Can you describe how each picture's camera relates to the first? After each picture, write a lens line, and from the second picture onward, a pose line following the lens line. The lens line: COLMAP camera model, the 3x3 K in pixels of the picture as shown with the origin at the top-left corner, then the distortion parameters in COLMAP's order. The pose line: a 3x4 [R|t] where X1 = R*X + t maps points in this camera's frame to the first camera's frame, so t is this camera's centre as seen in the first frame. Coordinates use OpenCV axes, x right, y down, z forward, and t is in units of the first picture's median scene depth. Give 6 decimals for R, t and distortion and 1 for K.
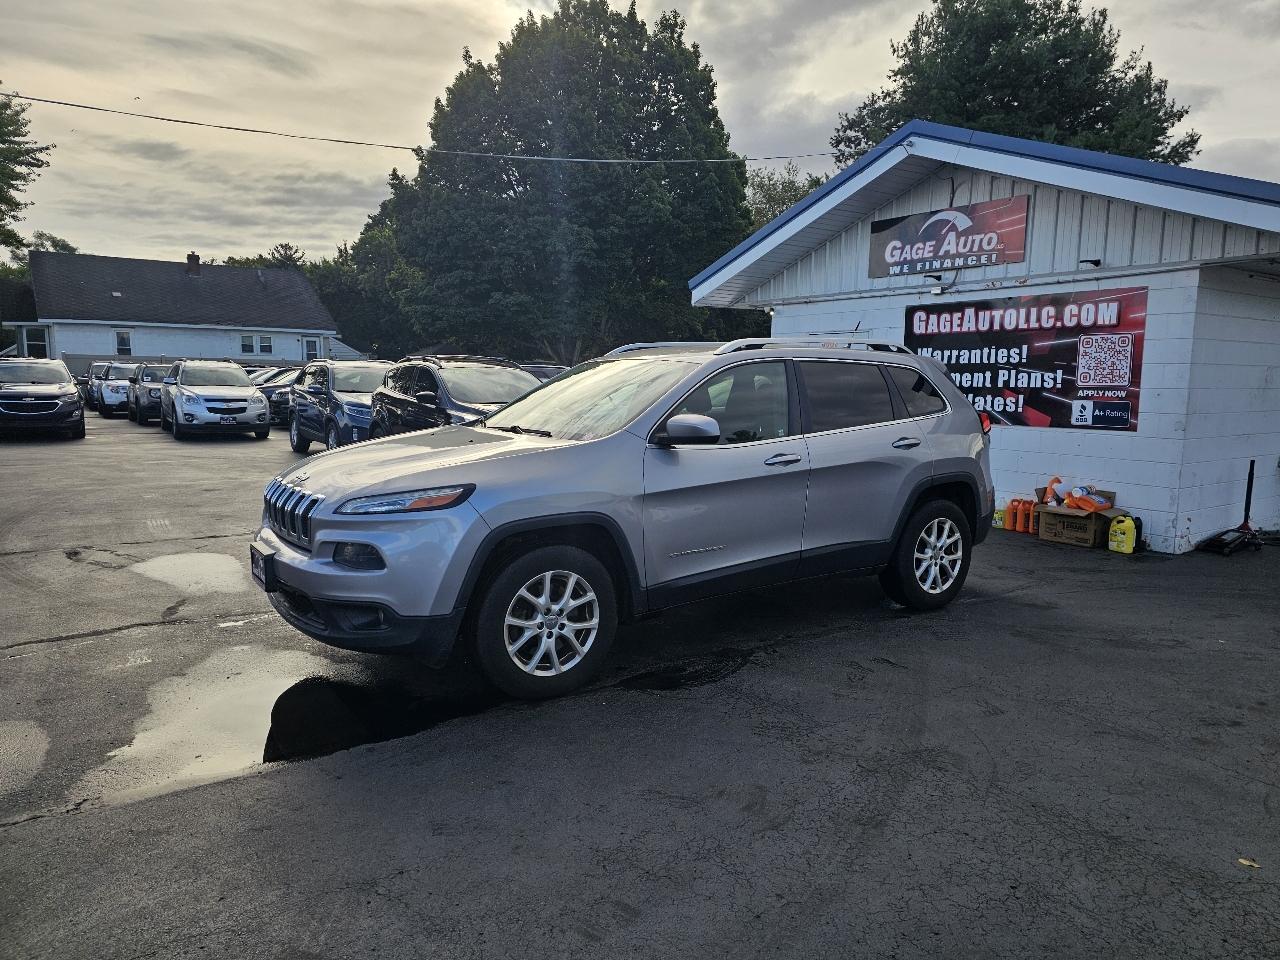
lens RADIAL K [[857.0, 0, 640.4], [0, 857.0, 474.3], [0, 0, 1]] dist [0.053109, -0.043405]
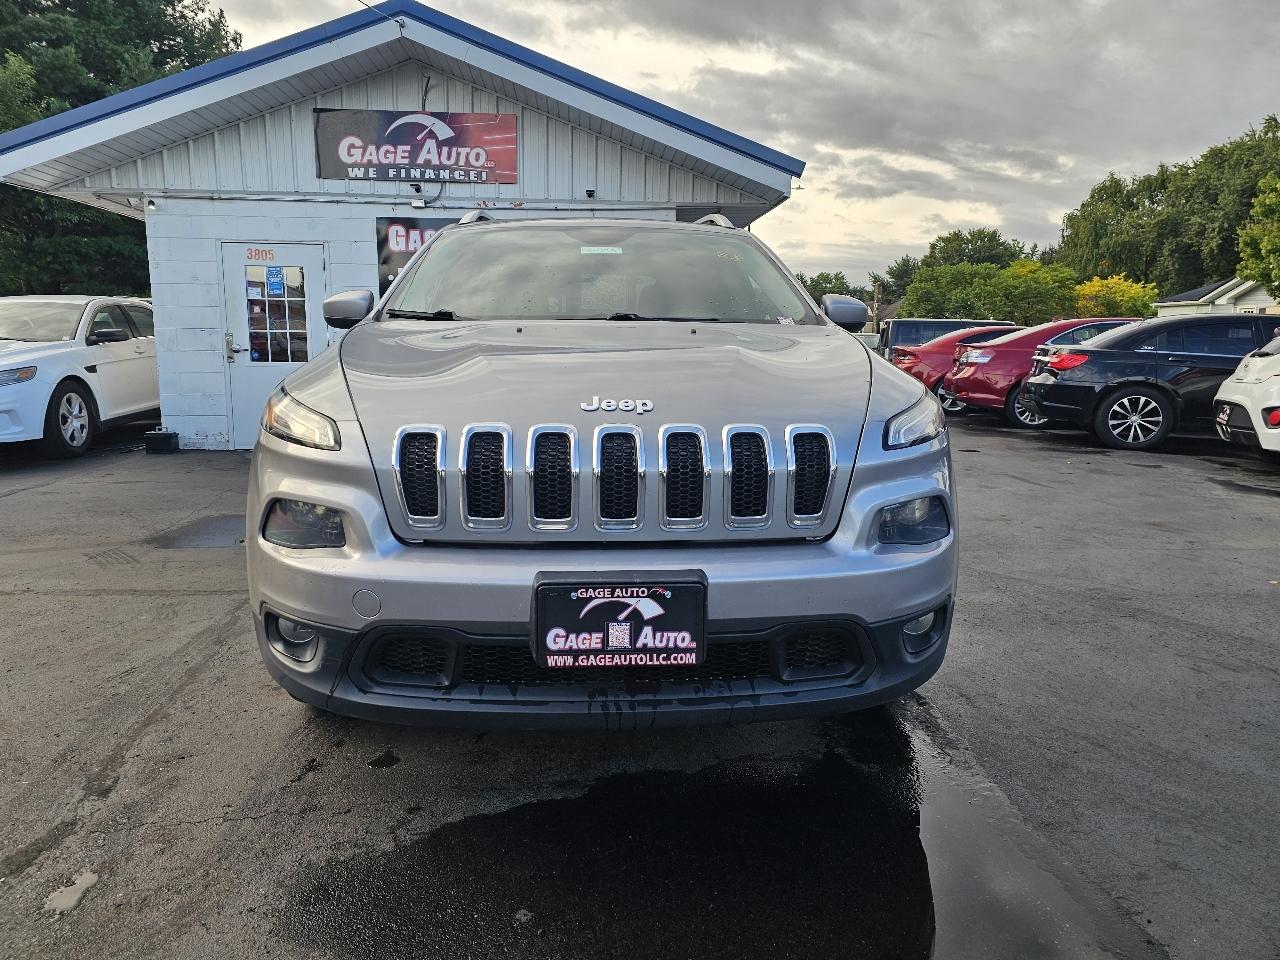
lens RADIAL K [[857.0, 0, 635.7], [0, 857.0, 475.9], [0, 0, 1]] dist [0.053109, -0.043405]
pose [[0.517816, -0.140025, 0.843955, -0.346407], [0.097862, 0.989733, 0.104168, -0.002627], [-0.849876, 0.028651, 0.526203, 0.345177]]
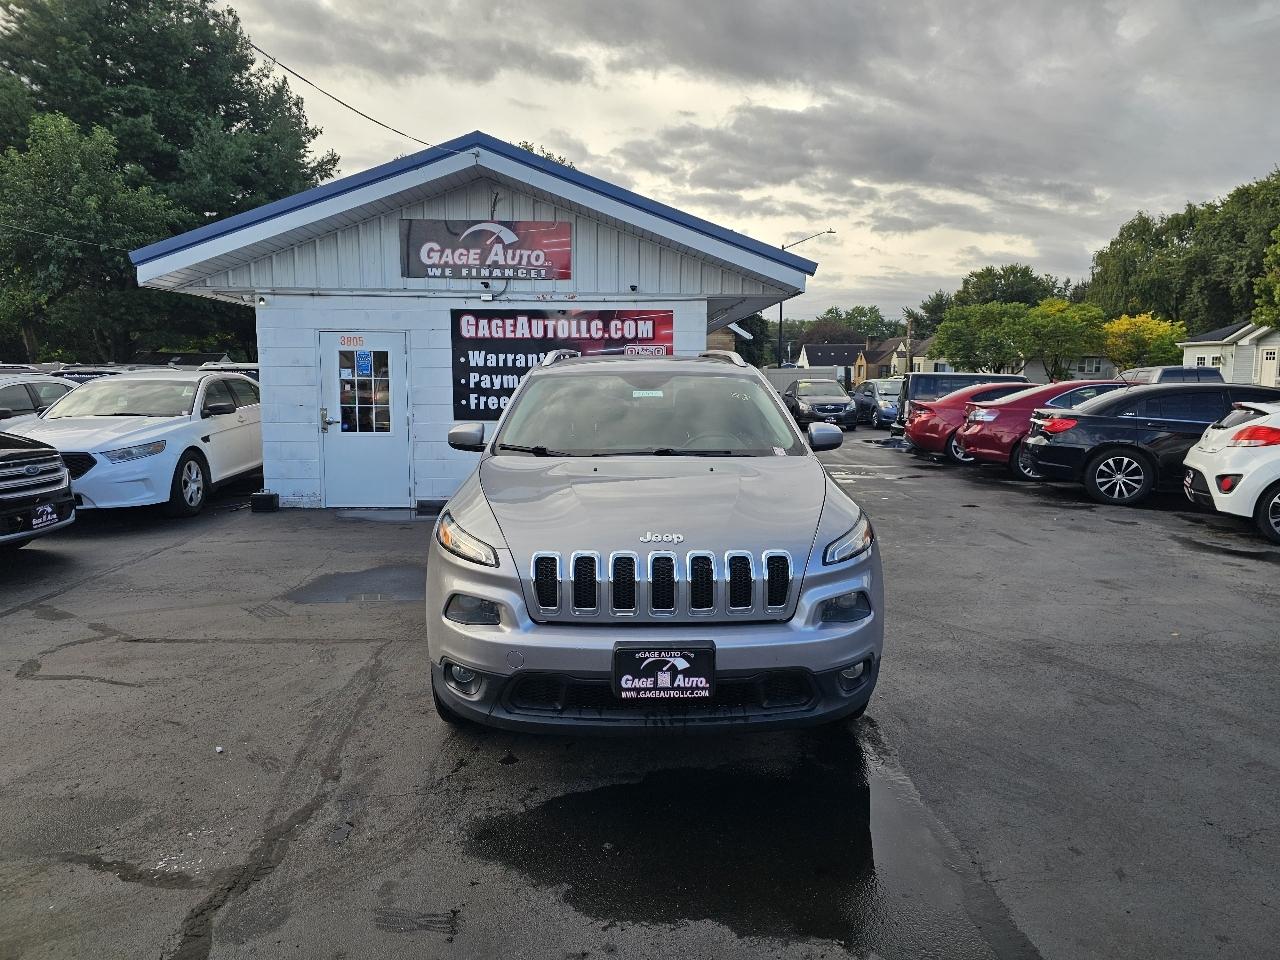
lens RADIAL K [[857.0, 0, 656.5], [0, 857.0, 467.9], [0, 0, 1]] dist [0.053109, -0.043405]
pose [[0.534194, -0.102798, 0.839088, -0.456778], [0.100641, 0.993253, 0.057614, -0.045867], [-0.839350, 0.053670, 0.540936, 0.272759]]
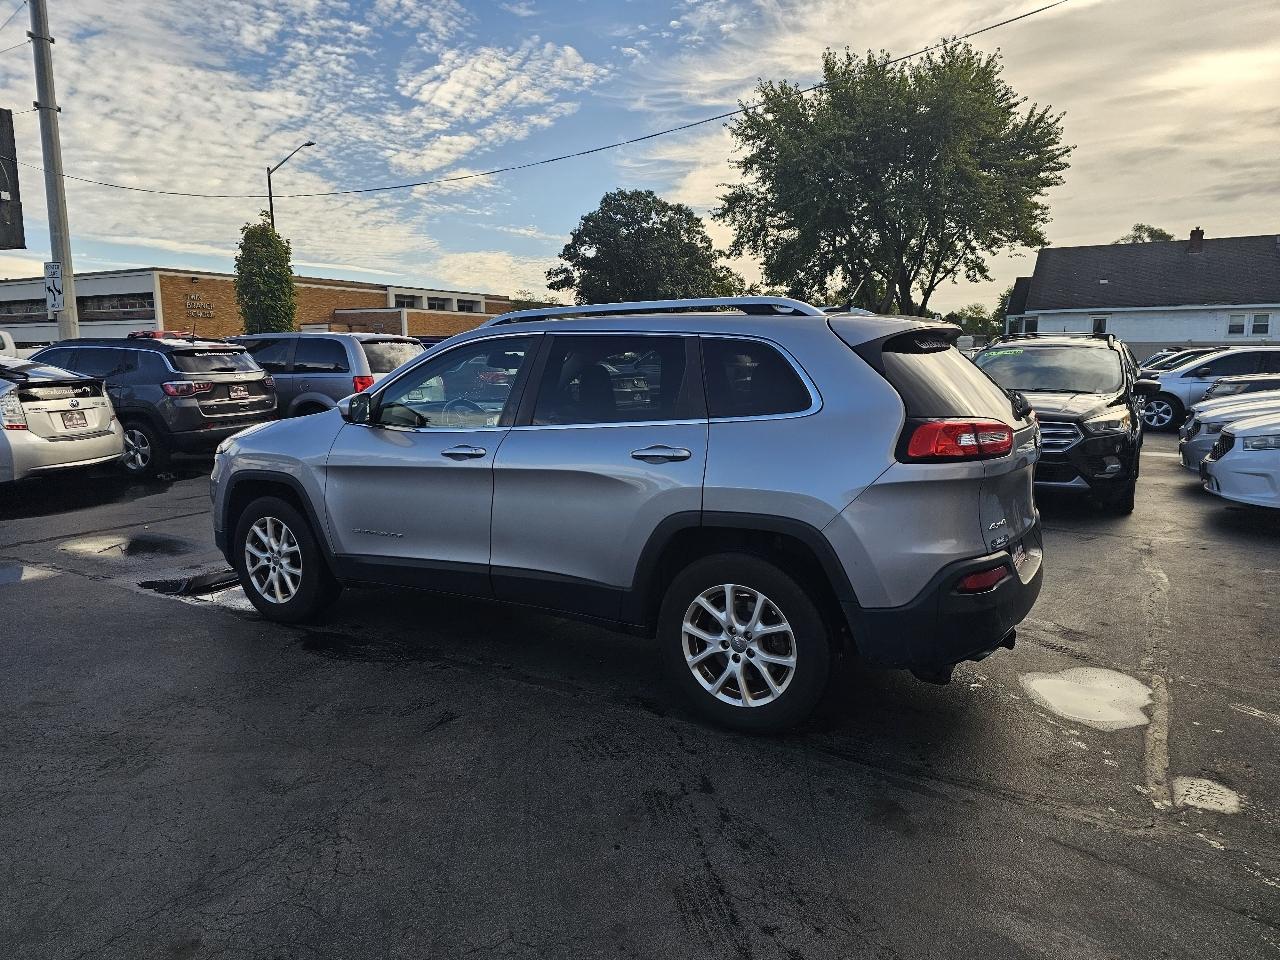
lens RADIAL K [[857.0, 0, 635.3], [0, 857.0, 449.9], [0, 0, 1]] dist [0.053109, -0.043405]
pose [[0.412781, 0.084440, -0.906908, 0.533179], [-0.094969, 0.994256, 0.049348, -0.047259], [0.905865, 0.065759, 0.418430, 0.451629]]
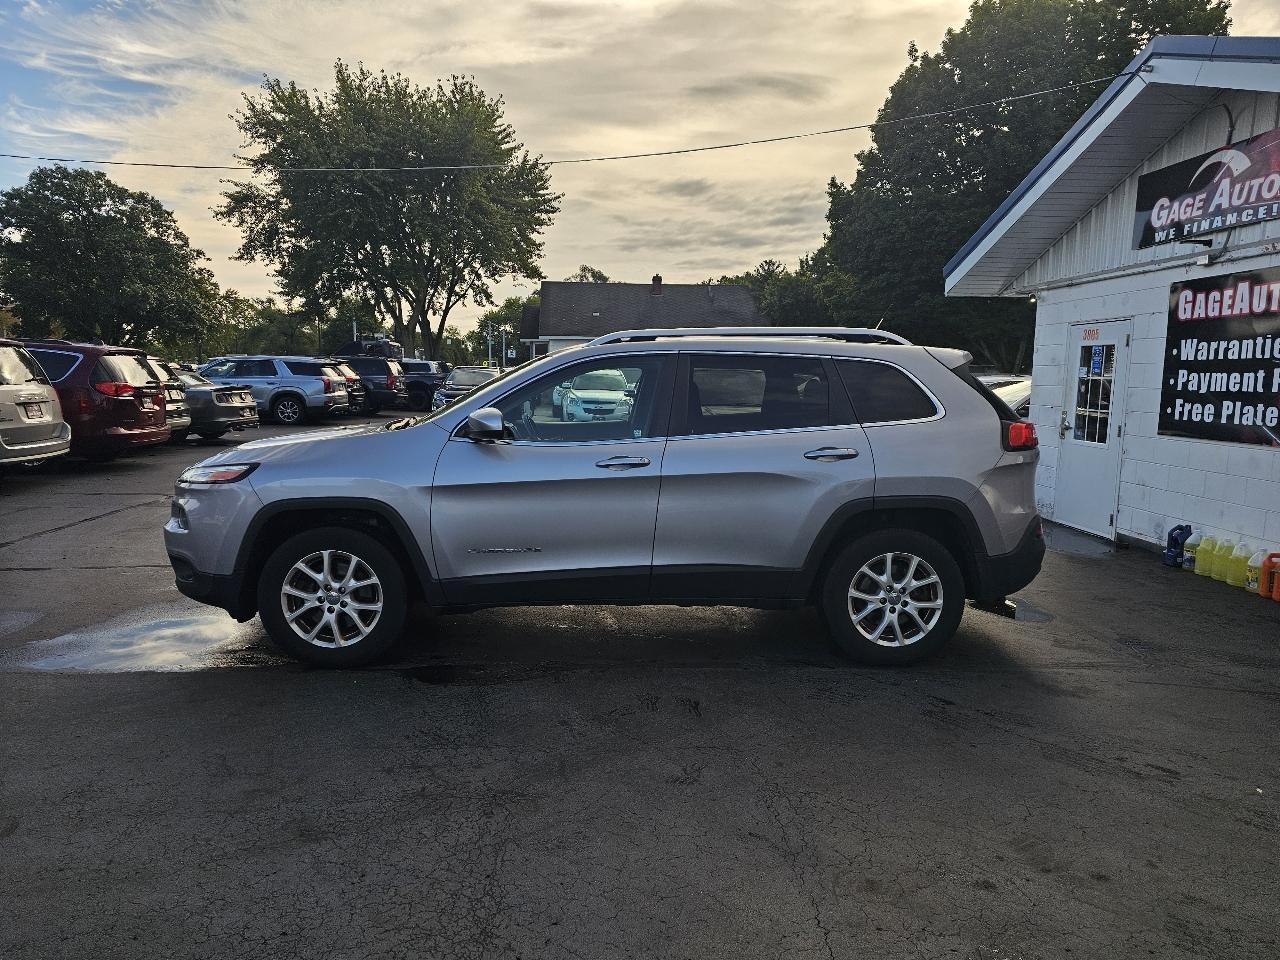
lens RADIAL K [[857.0, 0, 623.1], [0, 857.0, 470.2], [0, 0, 1]] dist [0.053109, -0.043405]
pose [[0.844757, 0.057834, -0.532016, 0.334795], [-0.064779, 0.997884, 0.005619, -0.007283], [0.531215, 0.029717, 0.846715, 0.119700]]
